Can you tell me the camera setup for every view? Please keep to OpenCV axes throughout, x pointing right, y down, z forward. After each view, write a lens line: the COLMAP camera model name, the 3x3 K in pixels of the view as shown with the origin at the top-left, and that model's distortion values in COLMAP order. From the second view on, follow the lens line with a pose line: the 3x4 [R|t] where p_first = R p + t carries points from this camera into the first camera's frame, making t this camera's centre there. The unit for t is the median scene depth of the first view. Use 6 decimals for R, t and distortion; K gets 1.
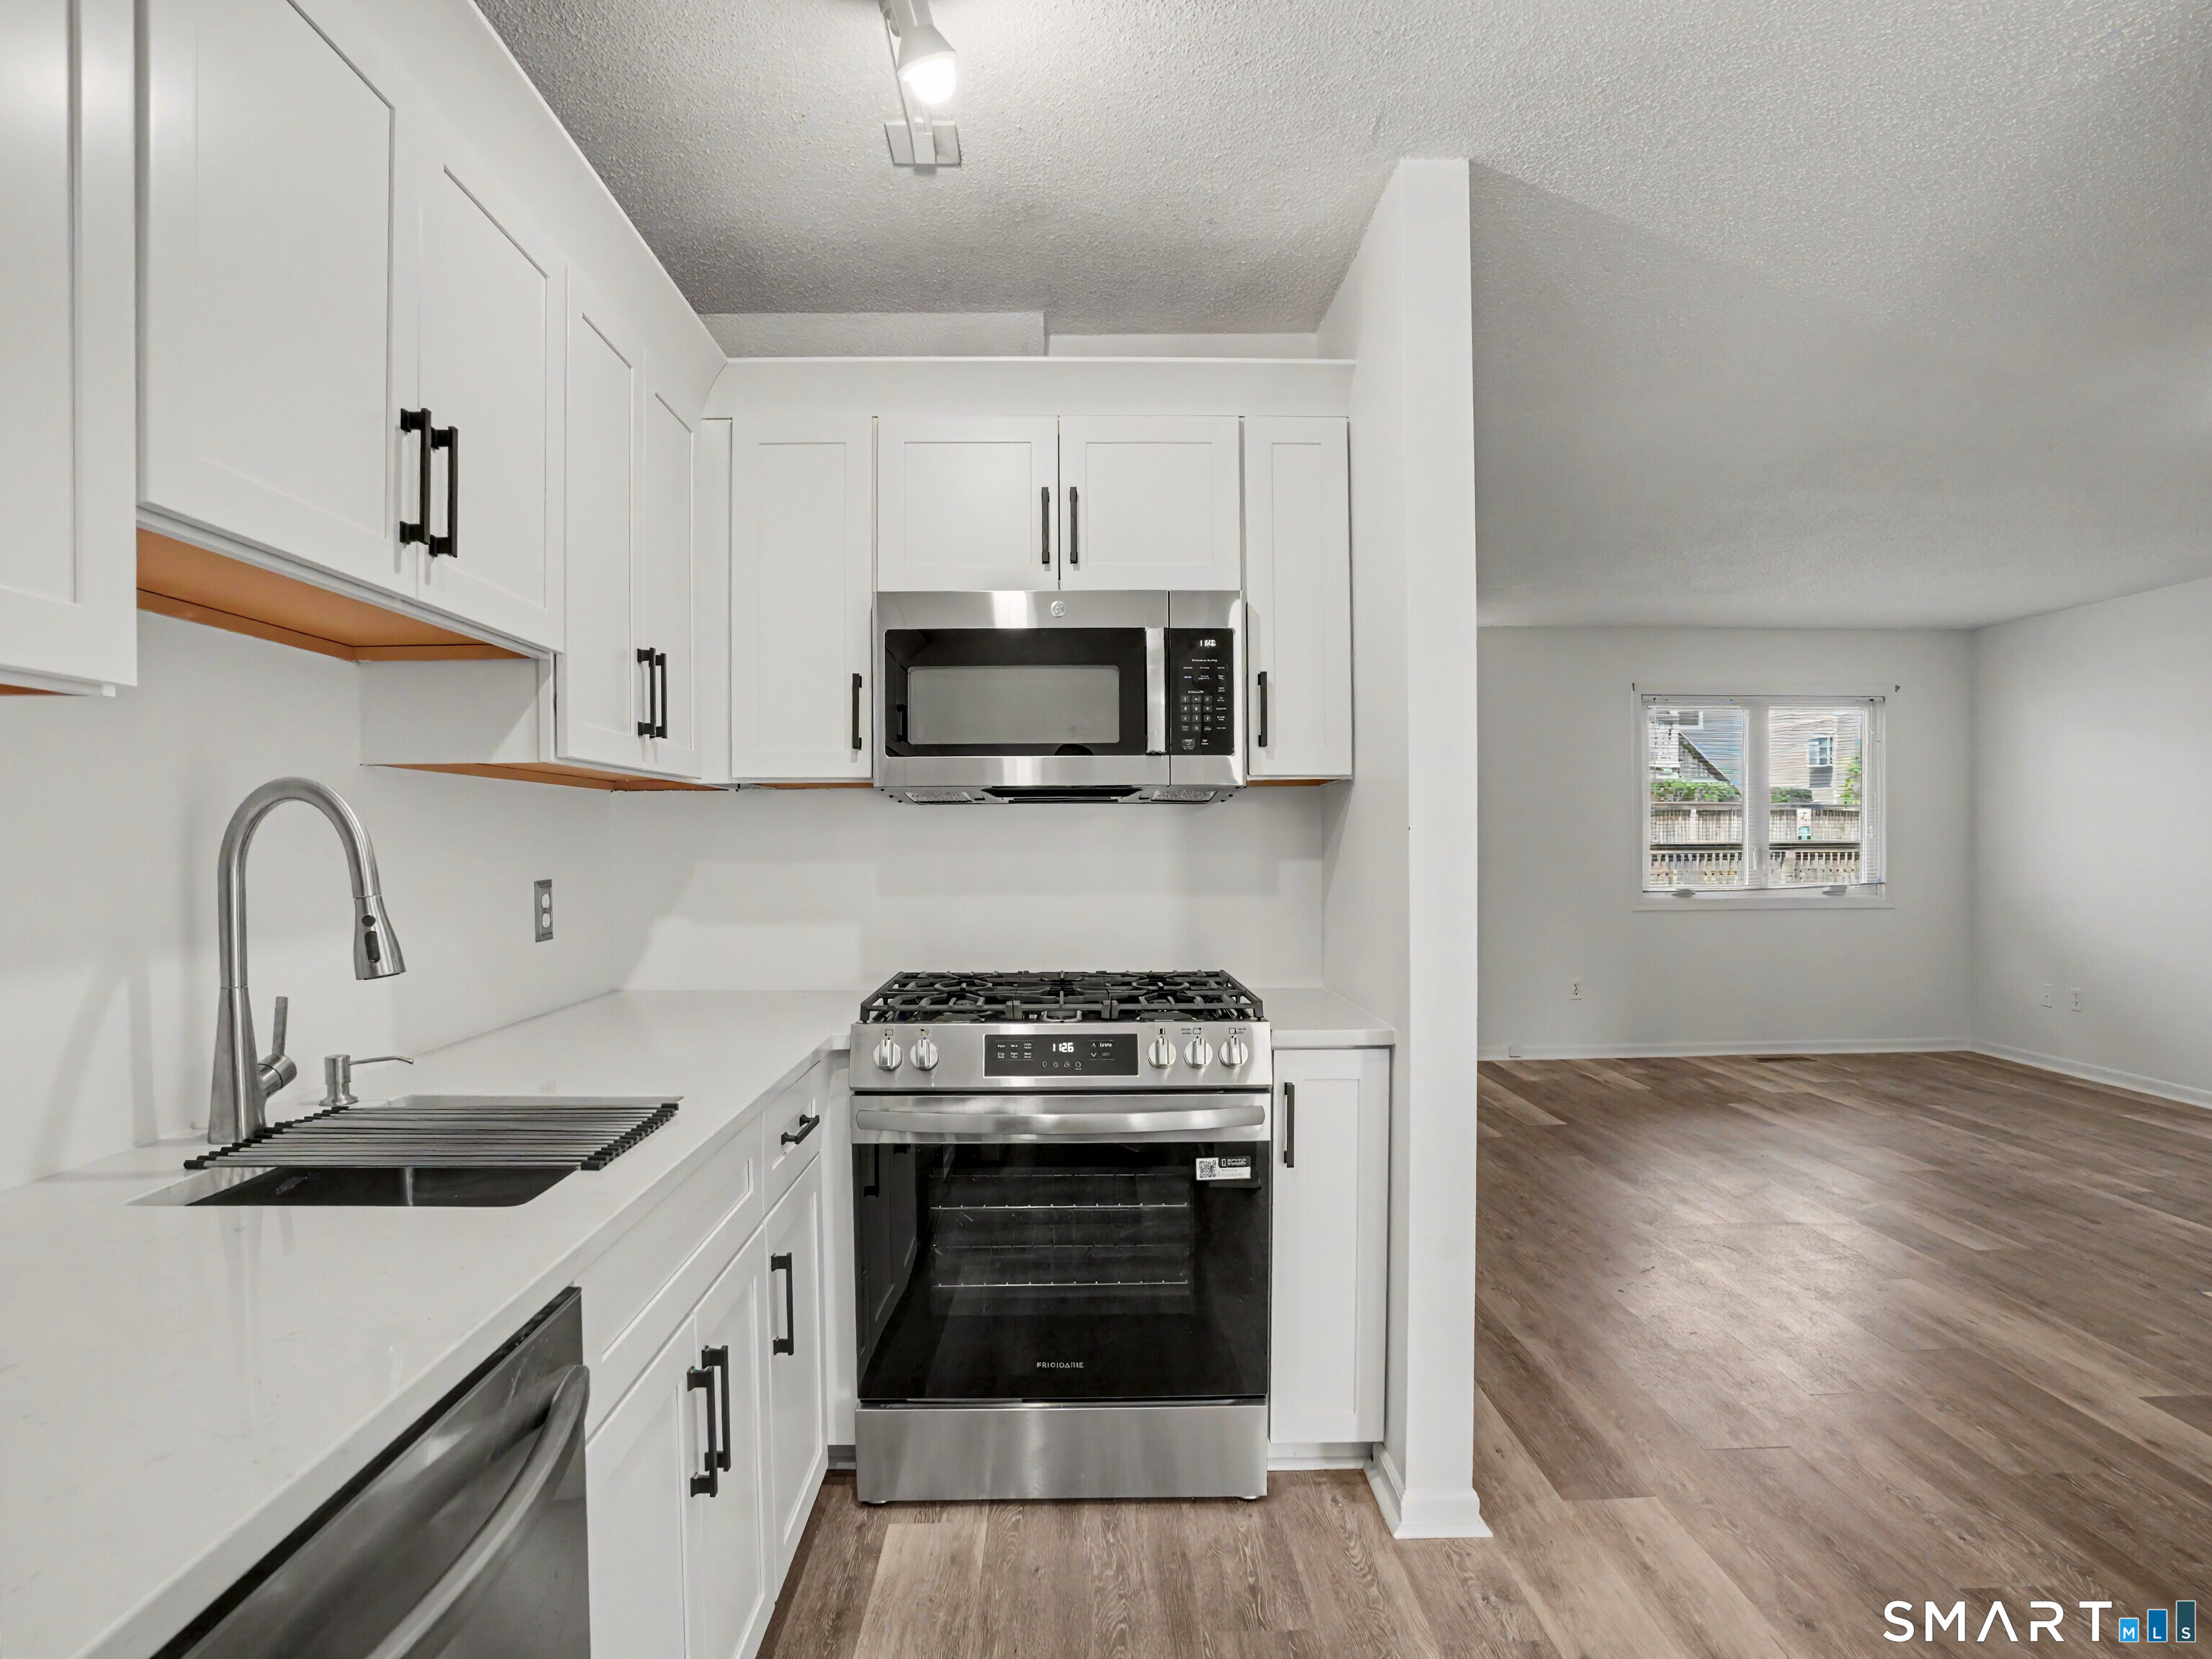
lens RADIAL K [[1232.2, 0, 1104.0], [0, 1232.2, 843.4], [0, 0, 1]] dist [-0.081411, 0.037418]
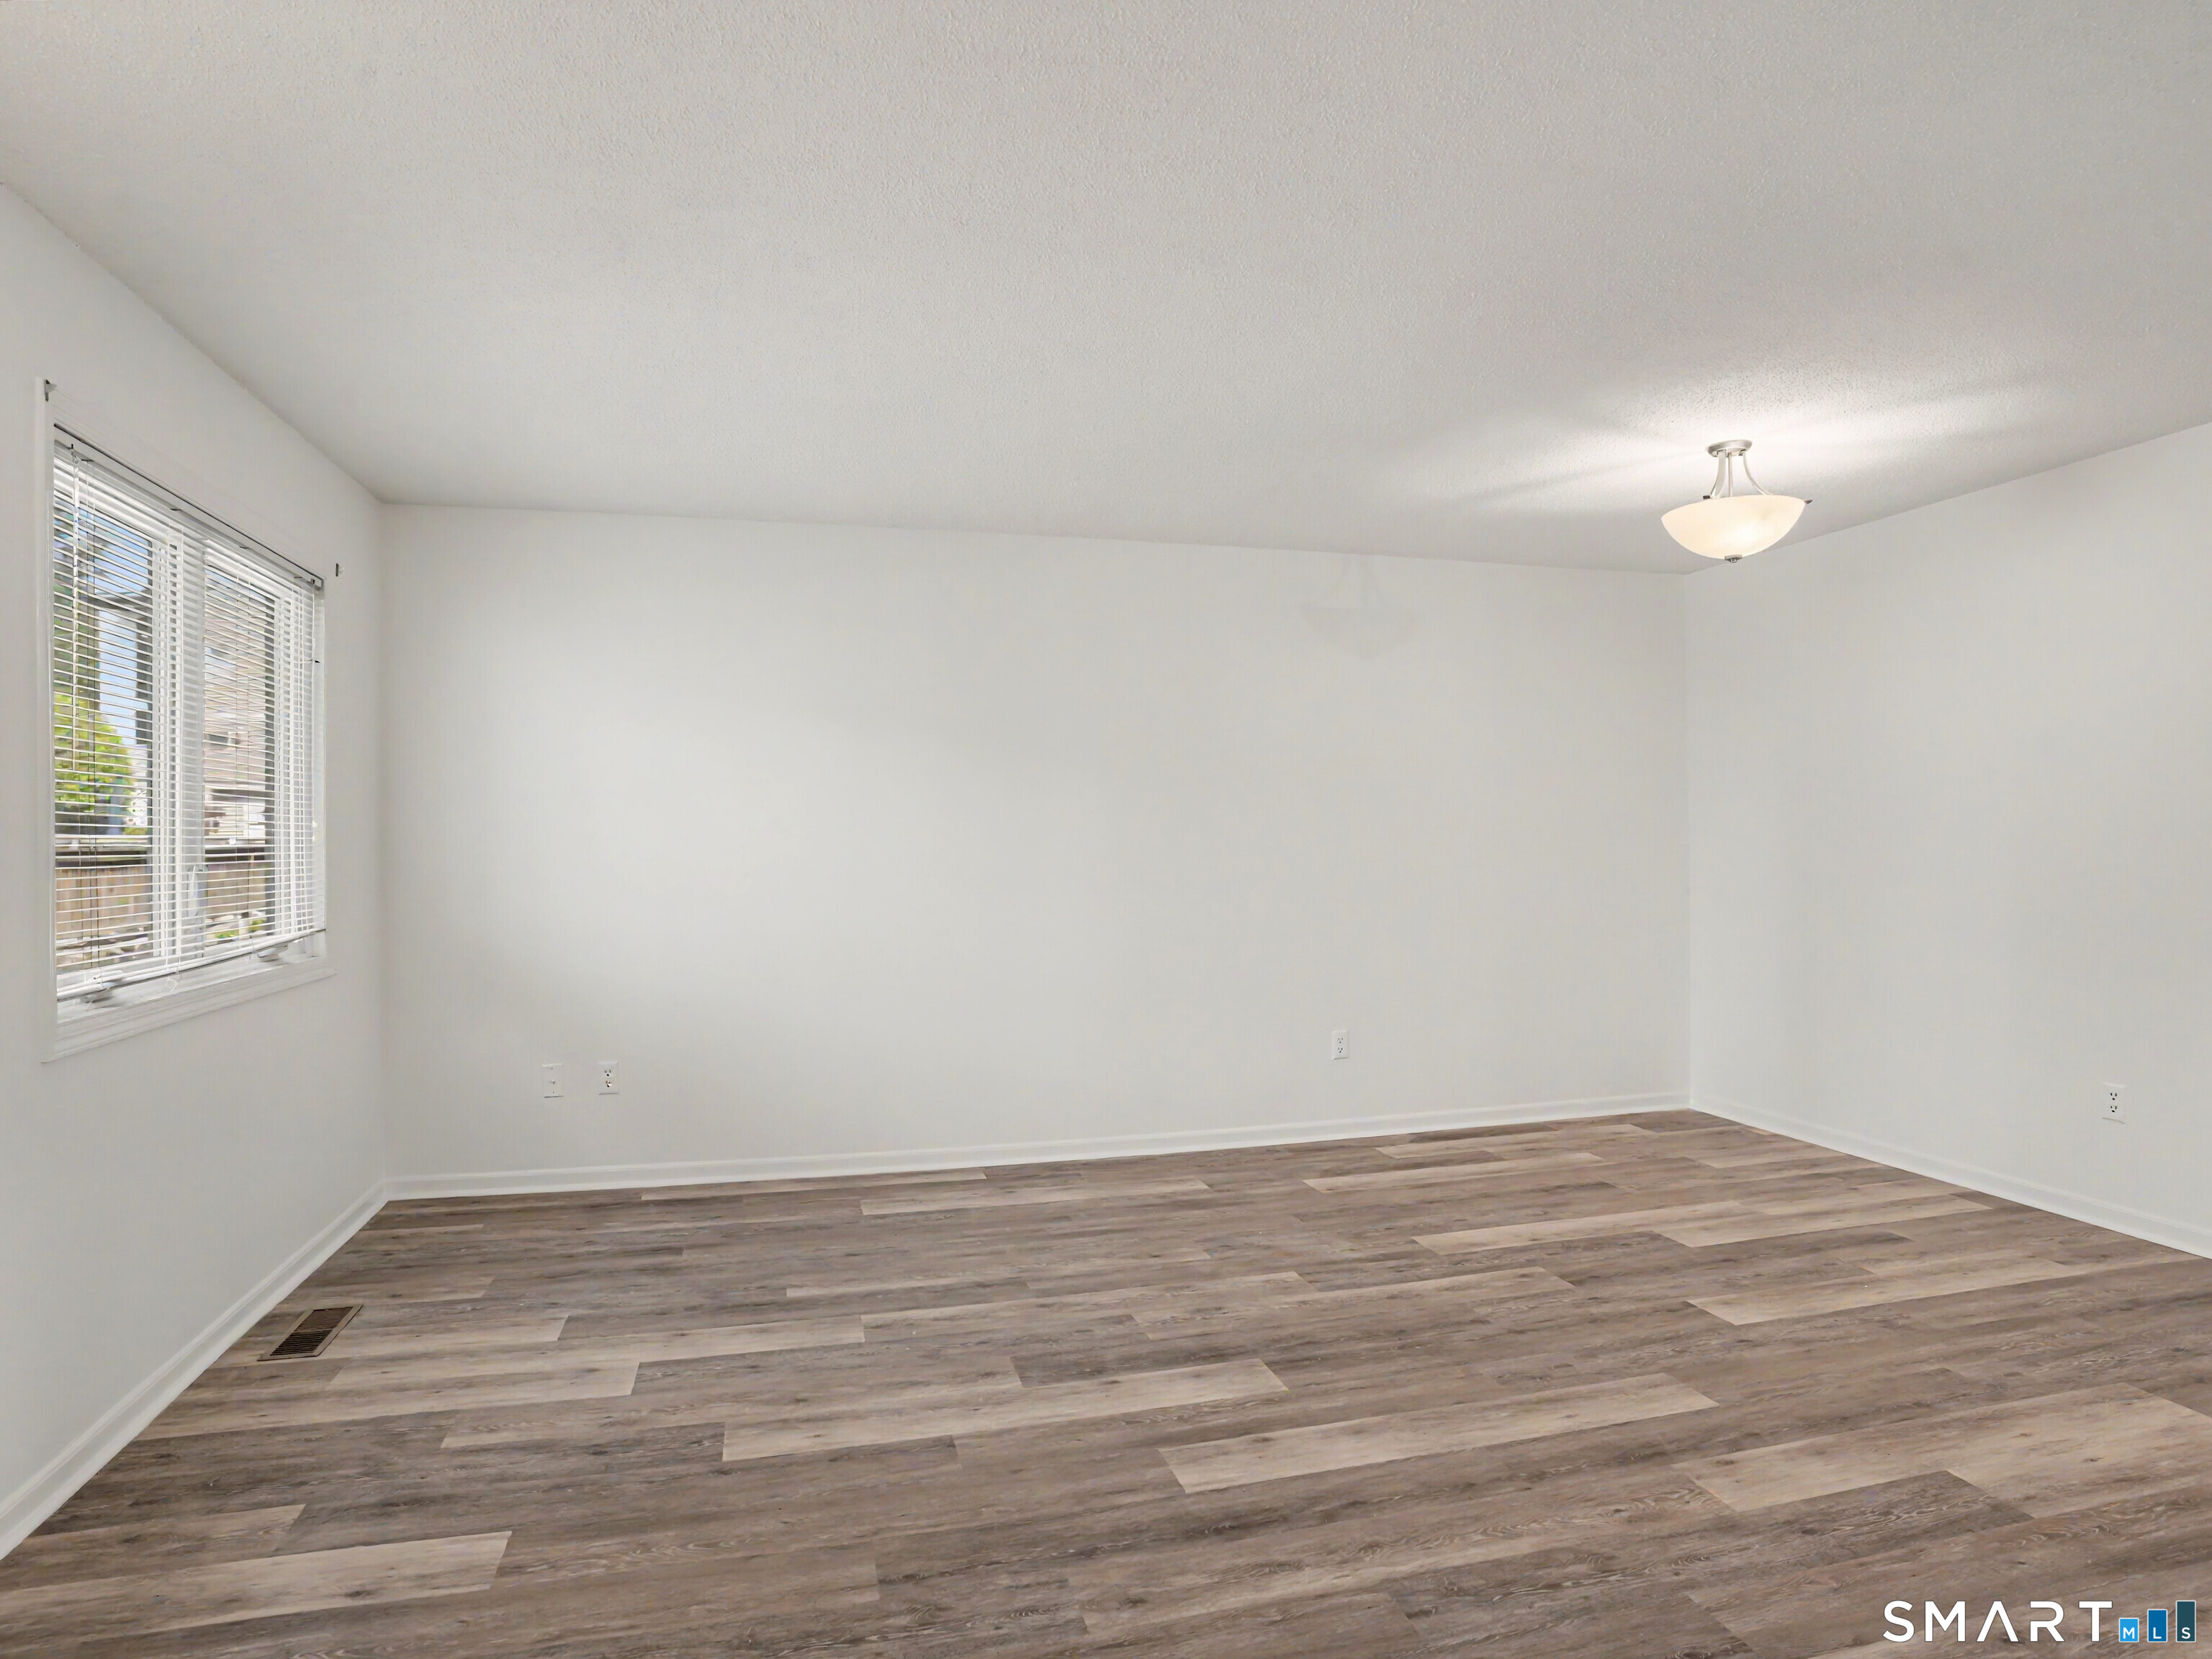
lens RADIAL K [[1232.2, 0, 1104.0], [0, 1232.2, 843.4], [0, 0, 1]] dist [-0.081411, 0.037418]
pose [[-0.225477, 0.006591, 0.974226, 0.095385], [0.008507, 0.999952, -0.004796, 0.001049], [-0.974211, 0.007207, -0.225523, 1.325986]]
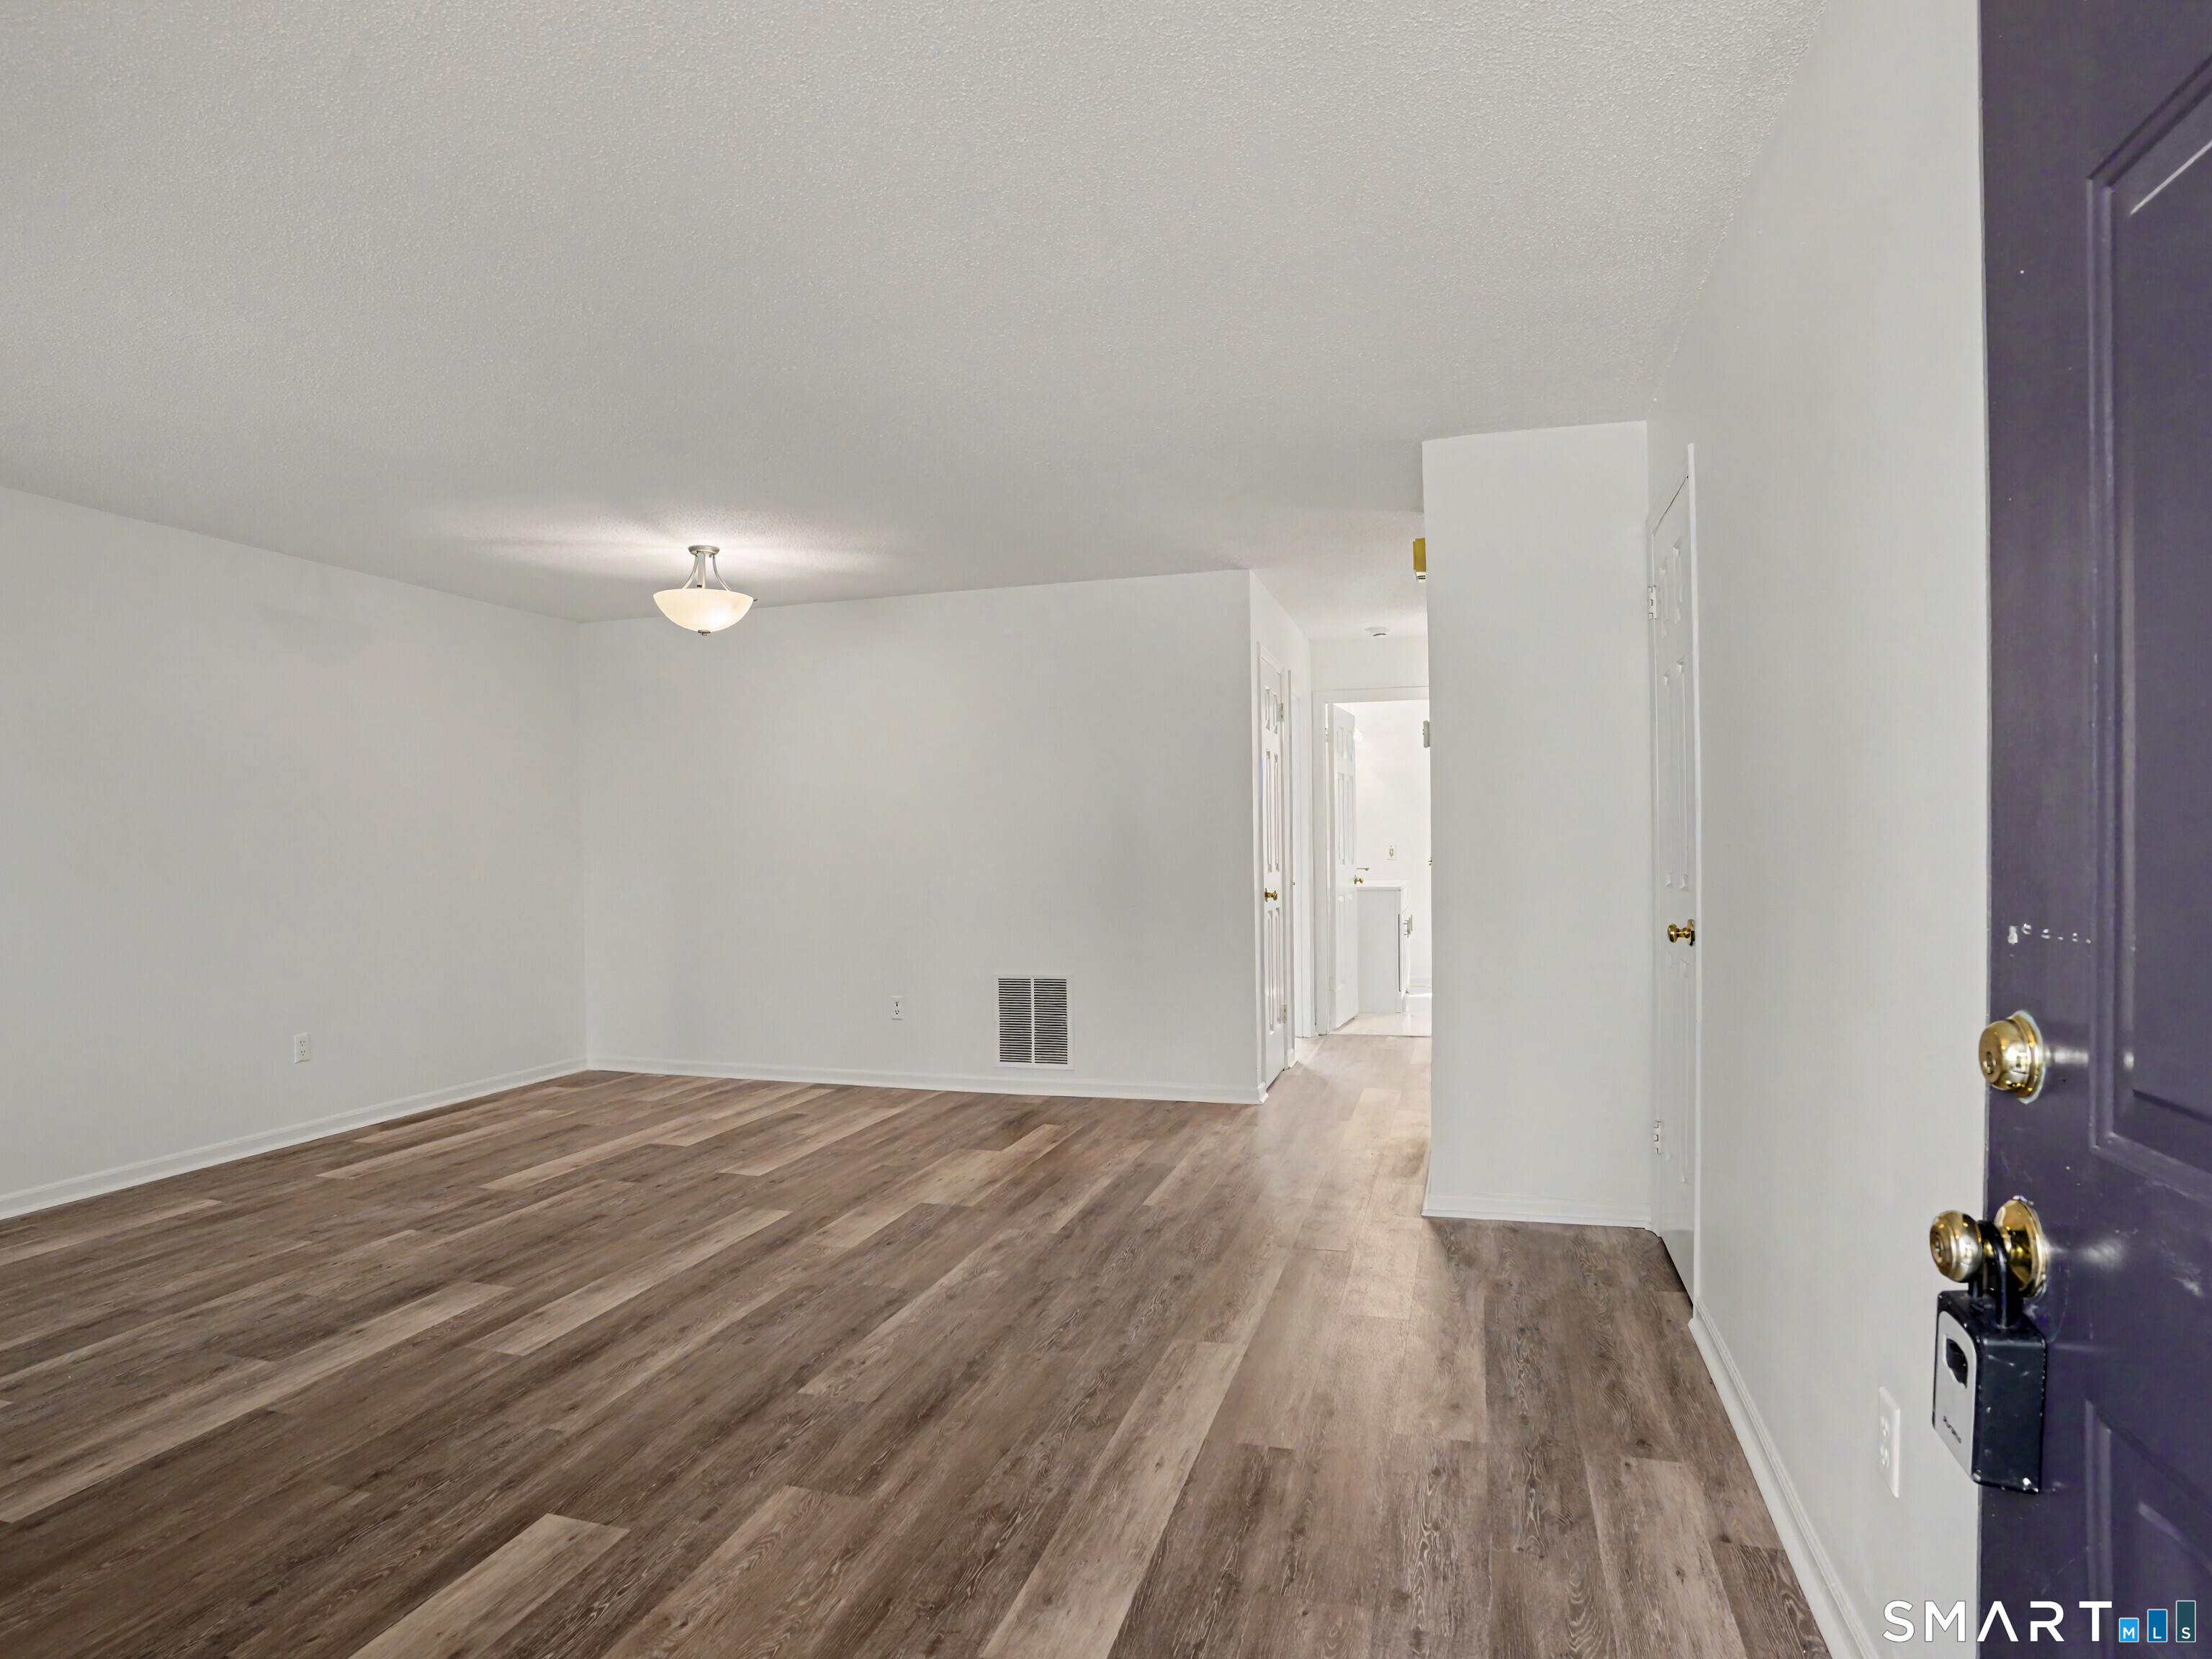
lens RADIAL K [[1232.2, 0, 1104.0], [0, 1232.2, 843.4], [0, 0, 1]] dist [-0.081411, 0.037418]
pose [[-0.949698, 0.019064, 0.312588, 0.097387], [0.018266, 0.999818, -0.005480, 0.015735], [-0.312635, 0.000506, -0.949873, 1.711852]]
